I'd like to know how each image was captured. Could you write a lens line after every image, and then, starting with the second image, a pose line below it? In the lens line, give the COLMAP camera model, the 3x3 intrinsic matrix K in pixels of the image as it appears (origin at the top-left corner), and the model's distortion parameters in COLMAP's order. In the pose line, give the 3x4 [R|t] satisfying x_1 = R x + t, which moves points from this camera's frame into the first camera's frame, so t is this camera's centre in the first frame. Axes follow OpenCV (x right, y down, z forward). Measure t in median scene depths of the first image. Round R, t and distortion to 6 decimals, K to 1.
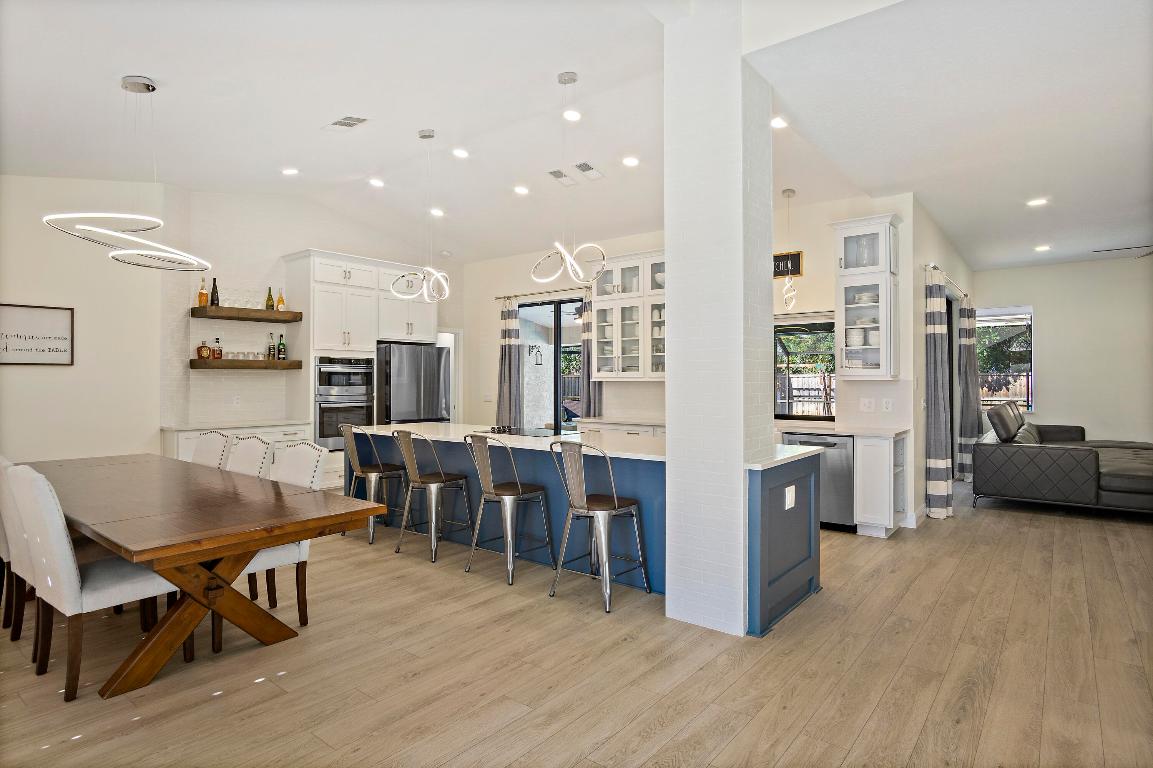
lens RADIAL K [[613.9, 0, 572.9], [0, 613.9, 376.2], [0, 0, 1]] dist [-0.005540, -0.000196]
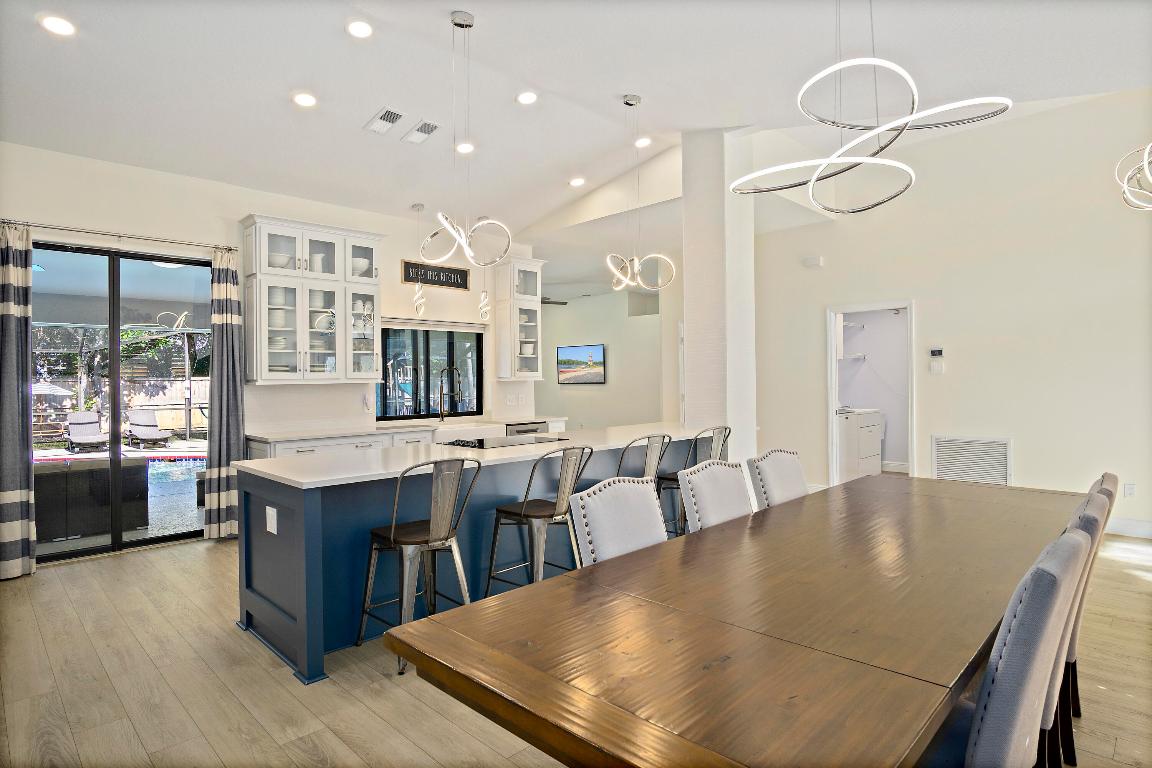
lens RADIAL K [[613.4, 0, 572.5], [0, 613.4, 381.2], [0, 0, 1]] dist [-0.005540, -0.000196]
pose [[0.137286, -0.003822, 0.990524, -1.023040], [0.005995, 0.999977, 0.003028, 0.006355], [-0.990513, 0.005522, 0.137306, 0.897493]]
